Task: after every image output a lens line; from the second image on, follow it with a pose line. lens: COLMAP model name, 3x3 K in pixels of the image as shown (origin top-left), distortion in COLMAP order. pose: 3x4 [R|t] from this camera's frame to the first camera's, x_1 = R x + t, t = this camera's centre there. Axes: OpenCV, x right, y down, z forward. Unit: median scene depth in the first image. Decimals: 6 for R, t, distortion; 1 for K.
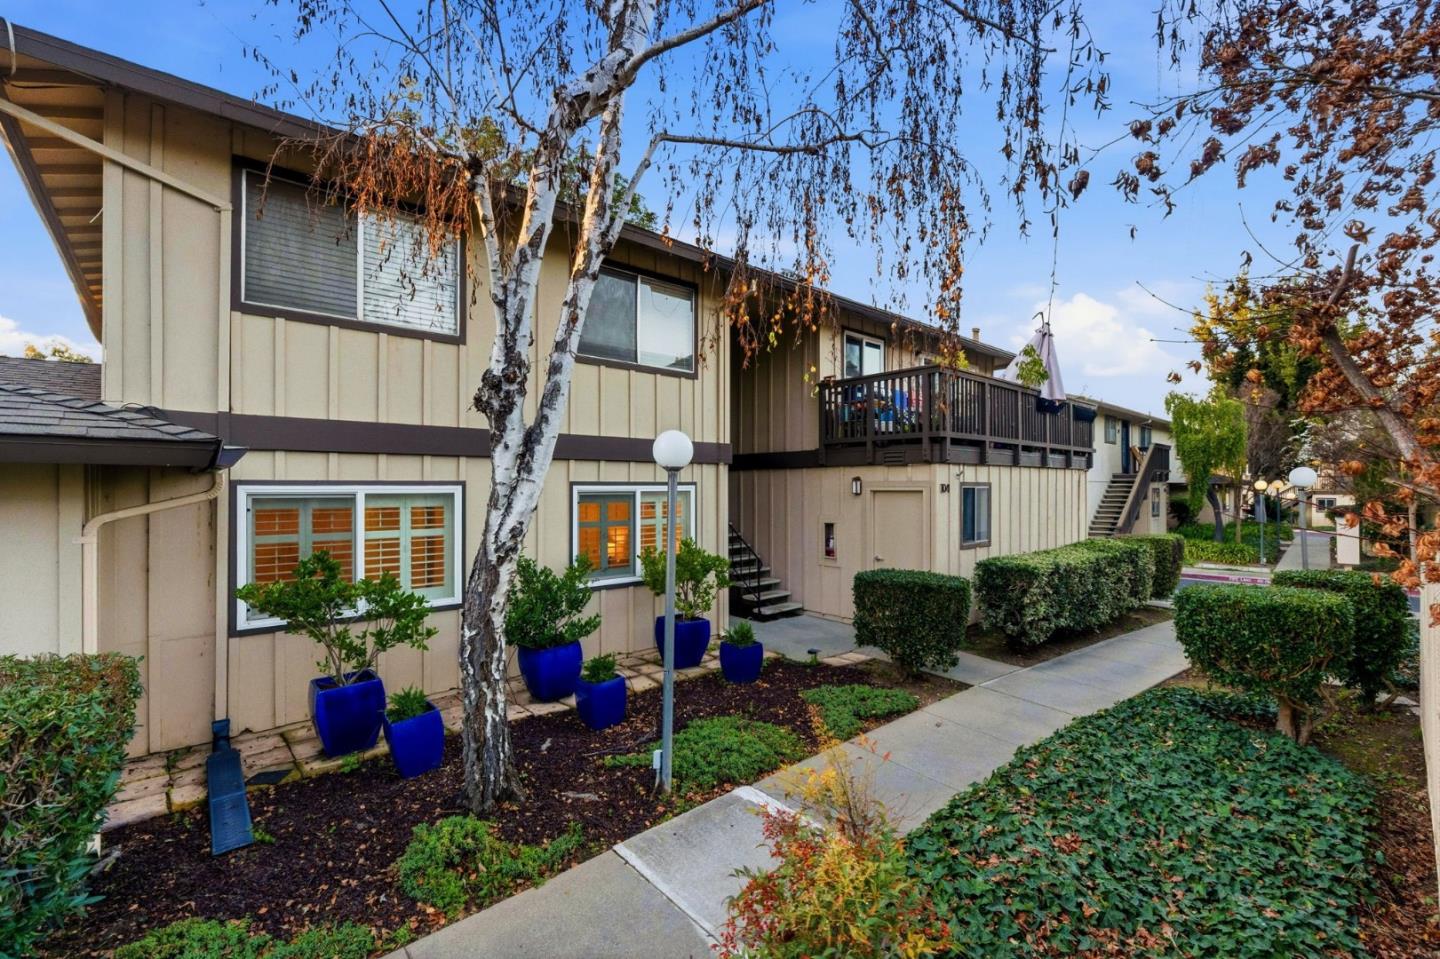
lens RADIAL K [[608.5, 0, 722.0], [0, 608.5, 482.1], [0, 0, 1]] dist [-0.015046, -0.000038]
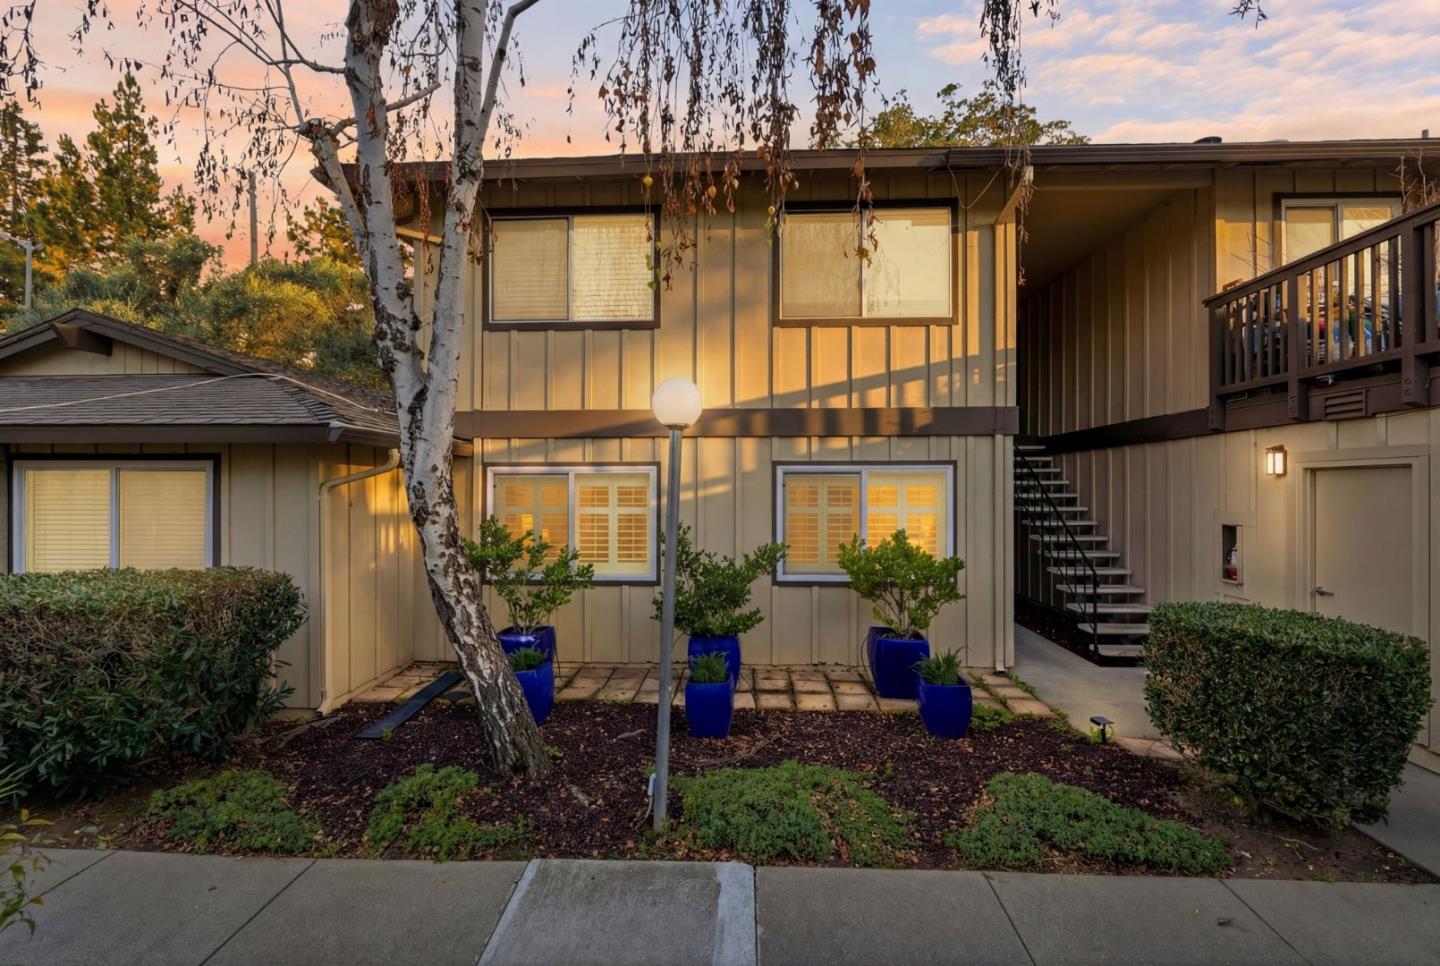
lens RADIAL K [[619.8, 0, 720.0], [0, 619.8, 483.0], [0, 0, 1]] dist [-0.000987, -0.007885]
pose [[0.718988, -0.004427, -0.695008, 0.343920], [0.006135, 0.999981, -0.000023, 0.032355], [0.694995, -0.004248, 0.719002, 0.294146]]
